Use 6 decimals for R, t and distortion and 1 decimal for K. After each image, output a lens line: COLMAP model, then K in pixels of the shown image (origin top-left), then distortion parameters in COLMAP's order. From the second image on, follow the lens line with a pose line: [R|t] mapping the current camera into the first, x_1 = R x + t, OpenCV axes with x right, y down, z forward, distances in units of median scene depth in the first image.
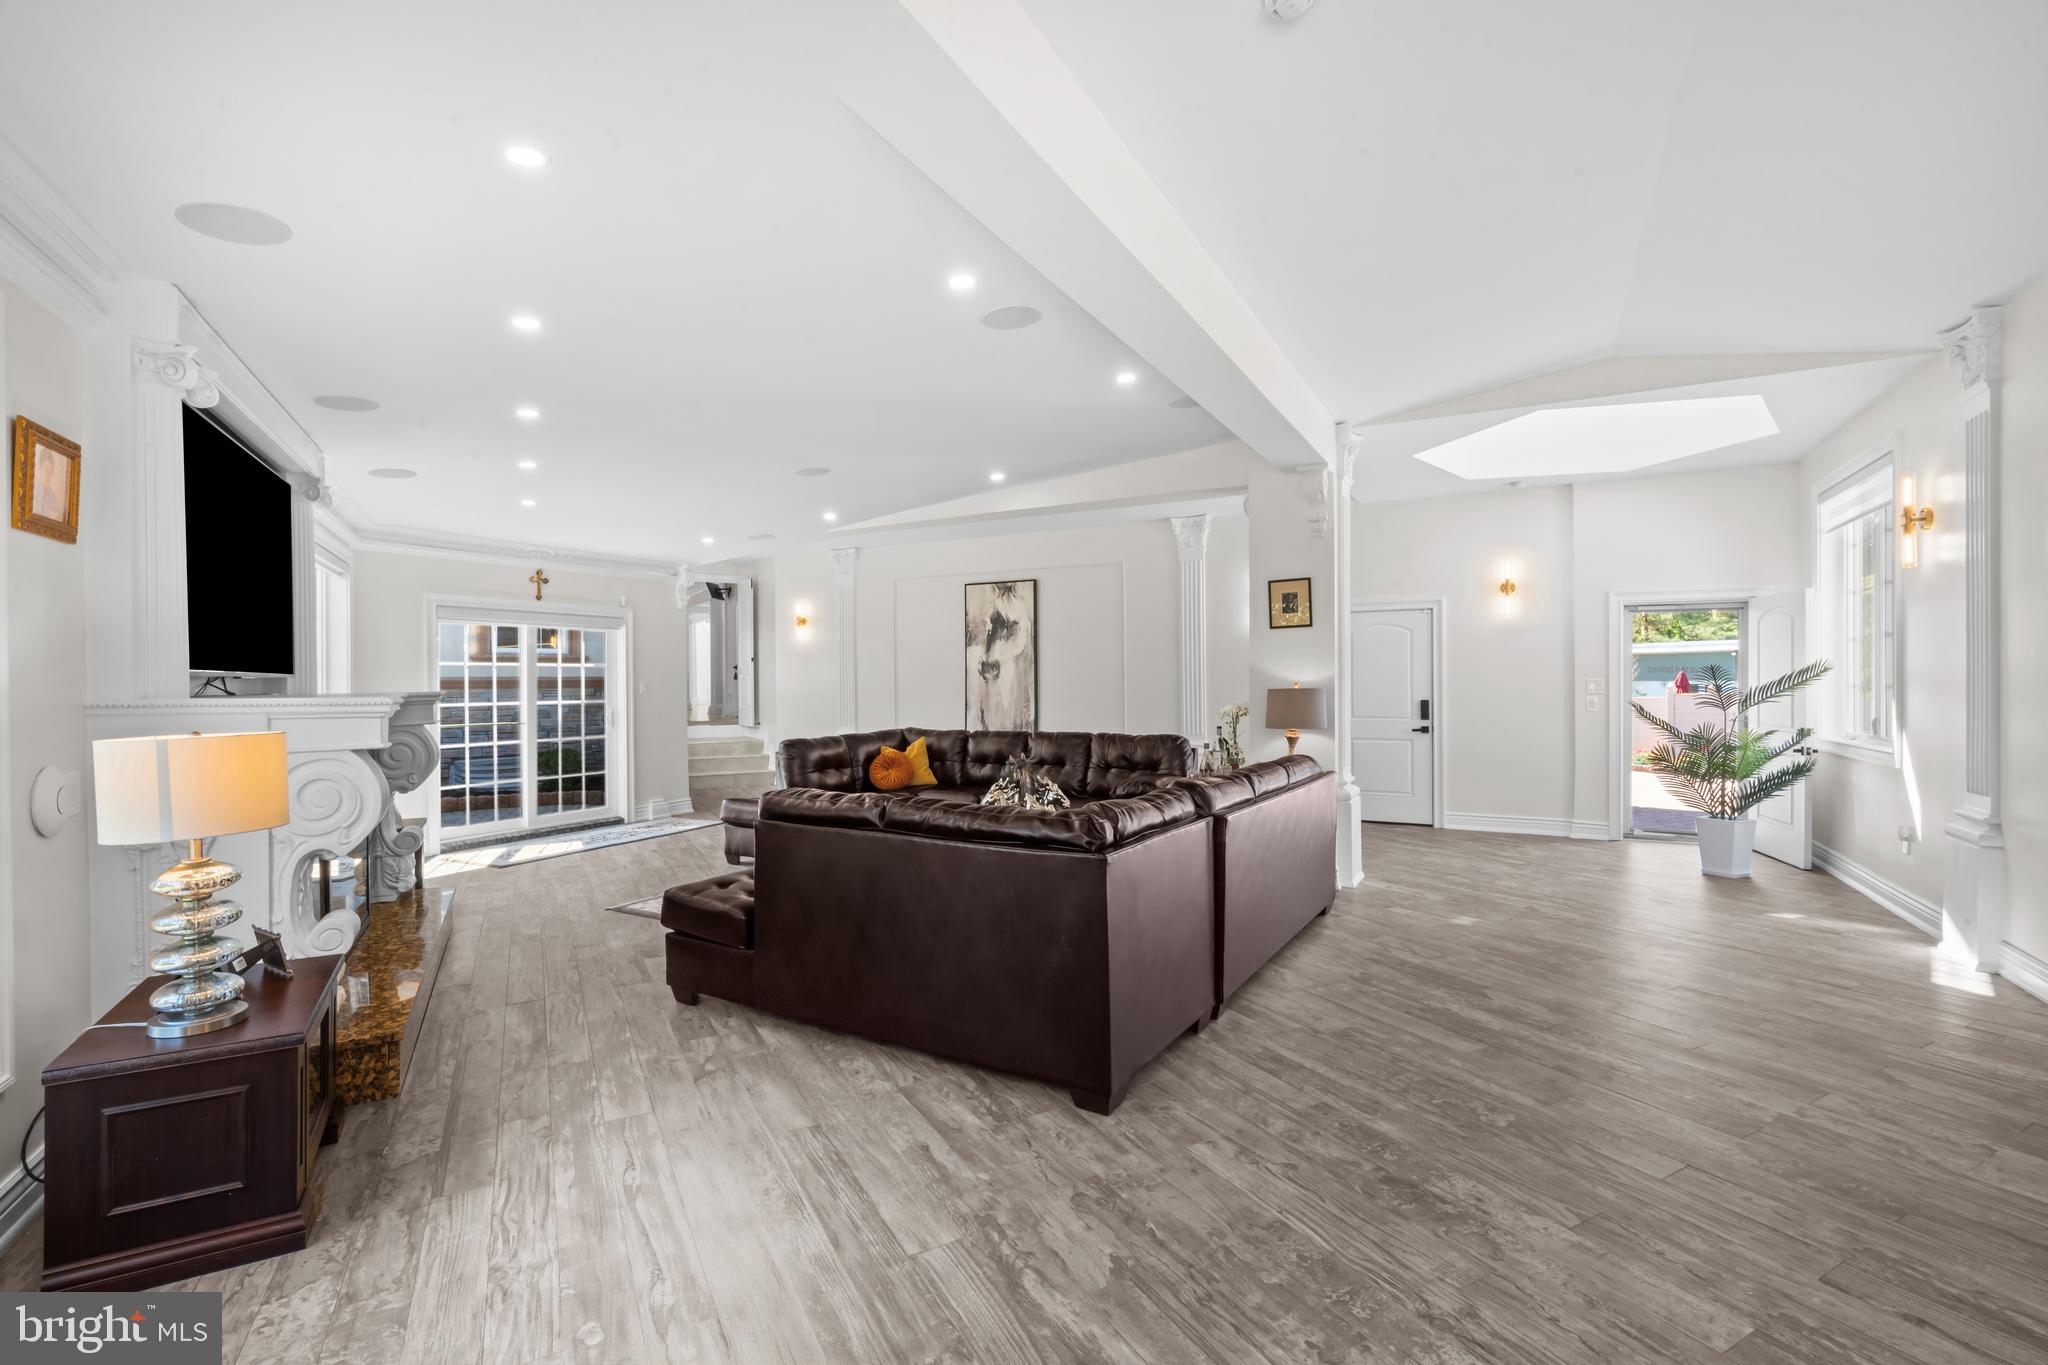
lens RADIAL K [[914.4, 0, 1032.4], [0, 914.4, 690.6], [0, 0, 1]] dist [-0.007216, 0.001755]
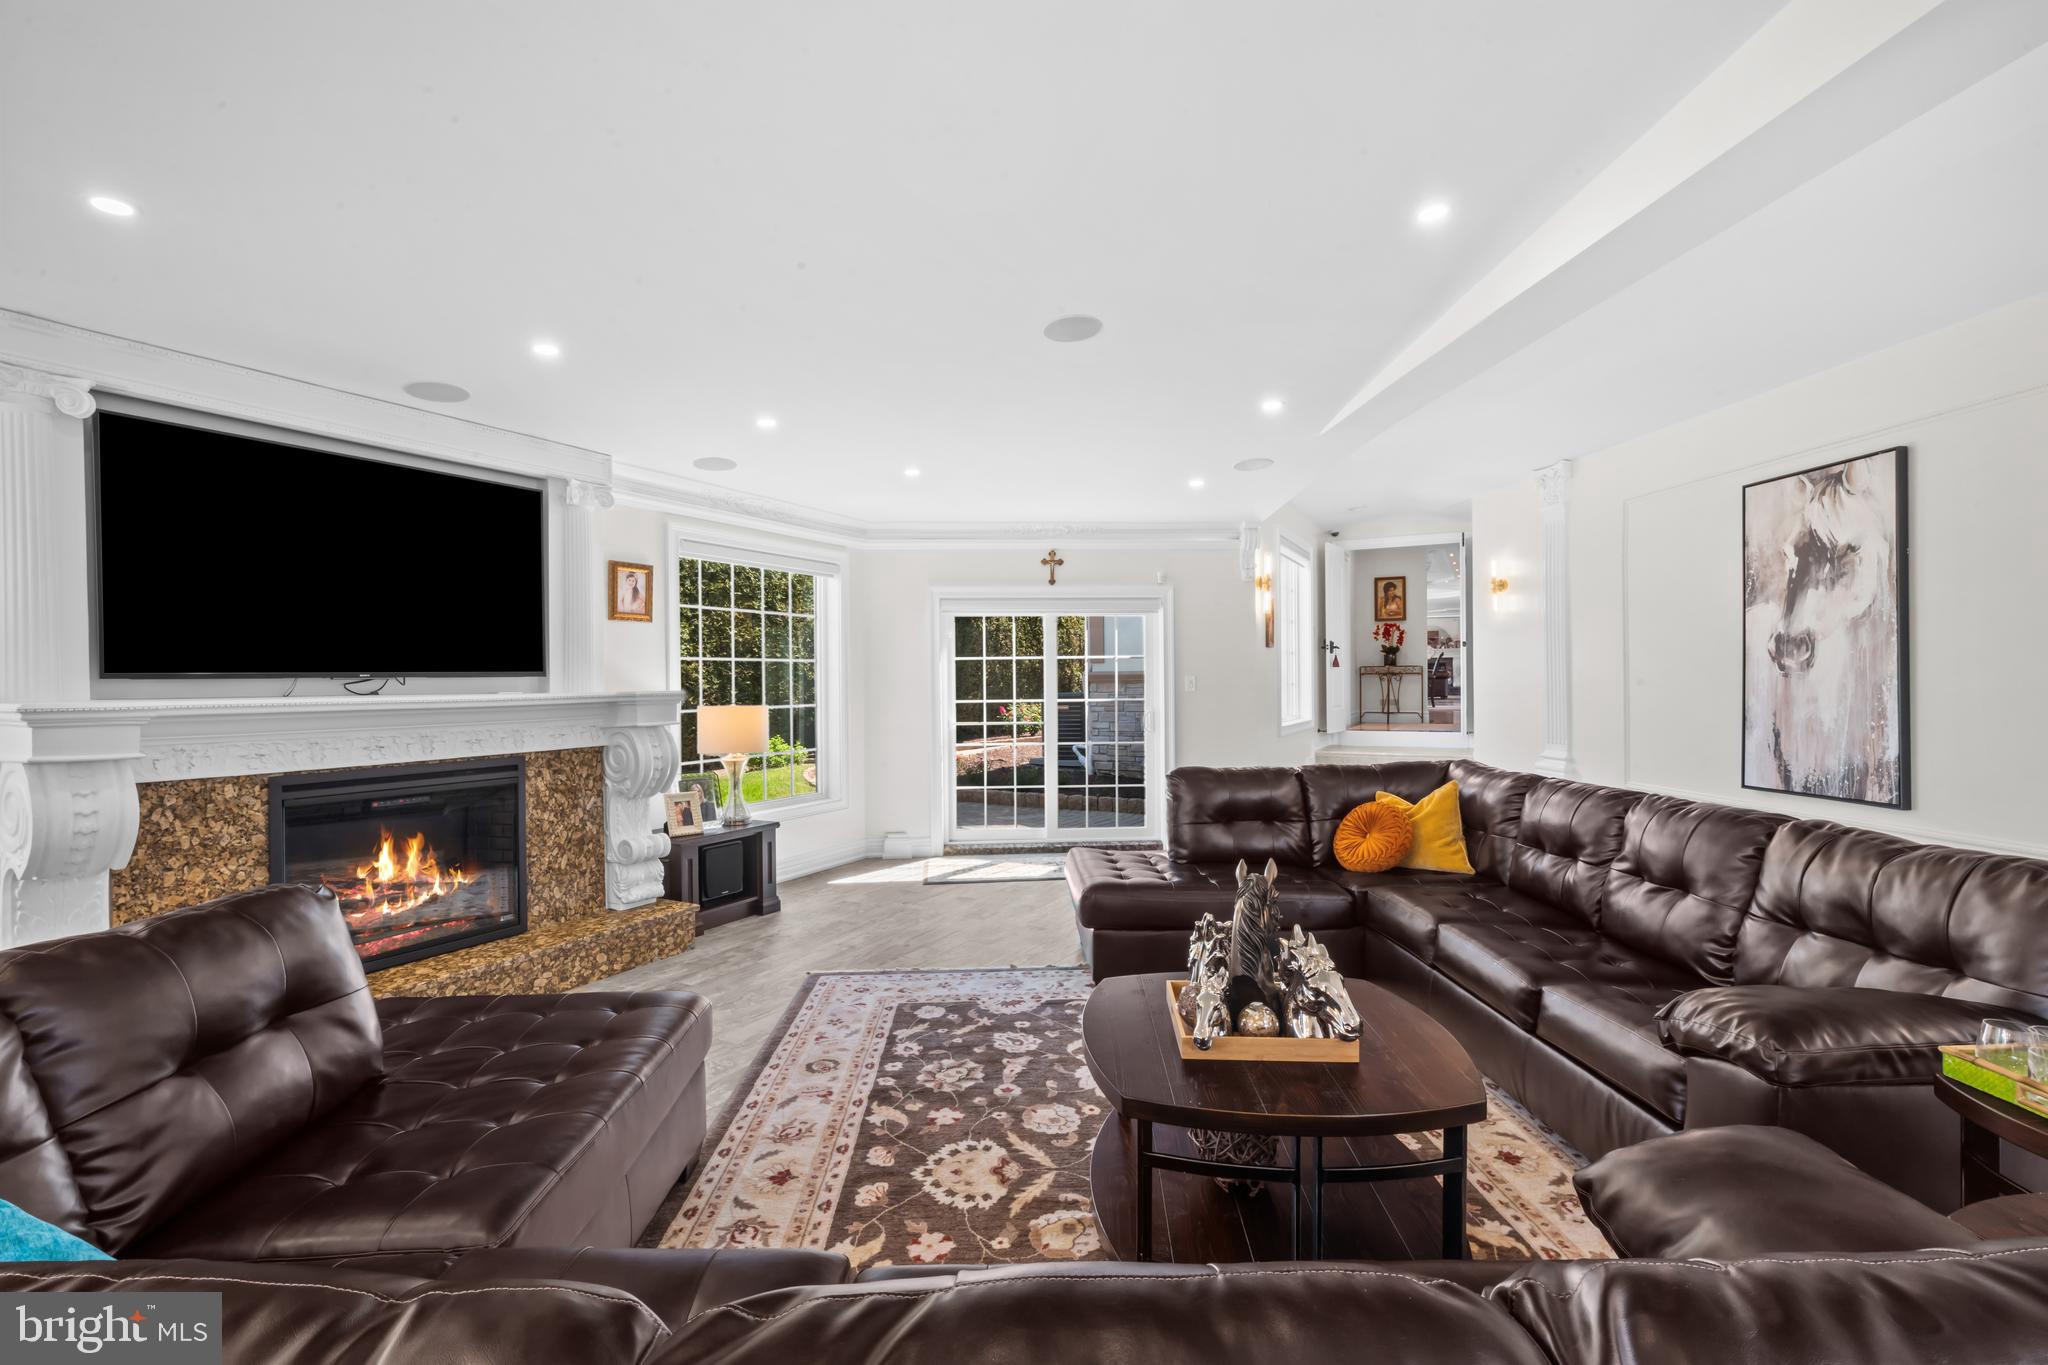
lens RADIAL K [[914.4, 0, 1015.8], [0, 914.4, 683.8], [0, 0, 1]] dist [-0.007216, 0.001755]
pose [[0.527261, 0.005486, -0.849686, 0.153362], [-0.004580, 0.999983, 0.003614, -0.004750], [0.849691, 0.001986, 0.527277, 0.395272]]
